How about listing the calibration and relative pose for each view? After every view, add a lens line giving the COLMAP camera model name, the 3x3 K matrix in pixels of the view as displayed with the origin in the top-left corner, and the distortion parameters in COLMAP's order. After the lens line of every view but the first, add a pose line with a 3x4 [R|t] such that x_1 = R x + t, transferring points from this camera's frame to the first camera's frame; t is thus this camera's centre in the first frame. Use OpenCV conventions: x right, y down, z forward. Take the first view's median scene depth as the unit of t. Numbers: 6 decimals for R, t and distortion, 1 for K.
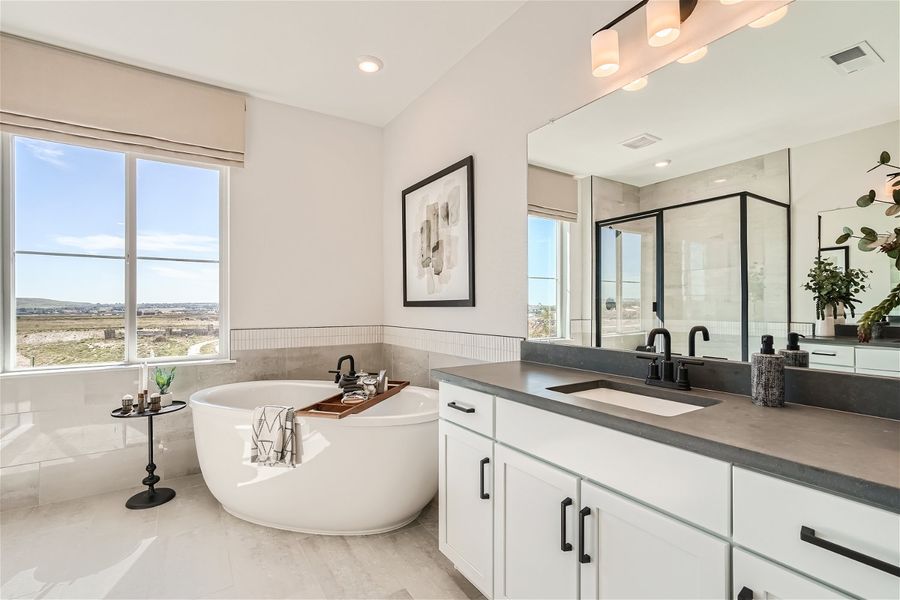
lens RADIAL K [[413.8, 0, 446.6], [0, 413.8, 302.2], [0, 0, 1]] dist [0.002700, 0.000458]
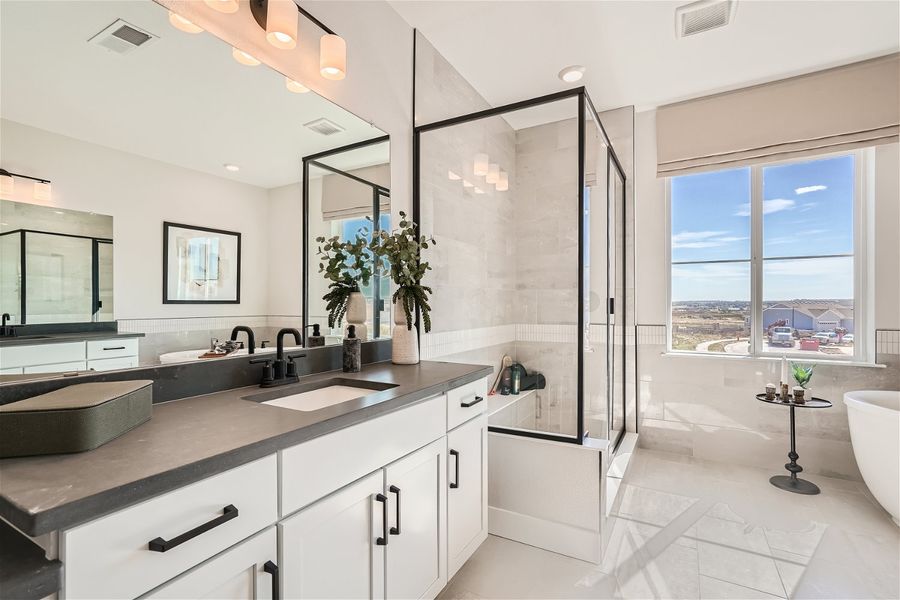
lens RADIAL K [[413.8, 0, 447.5], [0, 413.8, 305.2], [0, 0, 1]] dist [0.002700, 0.000458]
pose [[0.461354, 0.000078, -0.887216, -0.180479], [0.010039, 0.999936, 0.005309, -0.000086], [0.887159, -0.011356, 0.461323, -0.267084]]
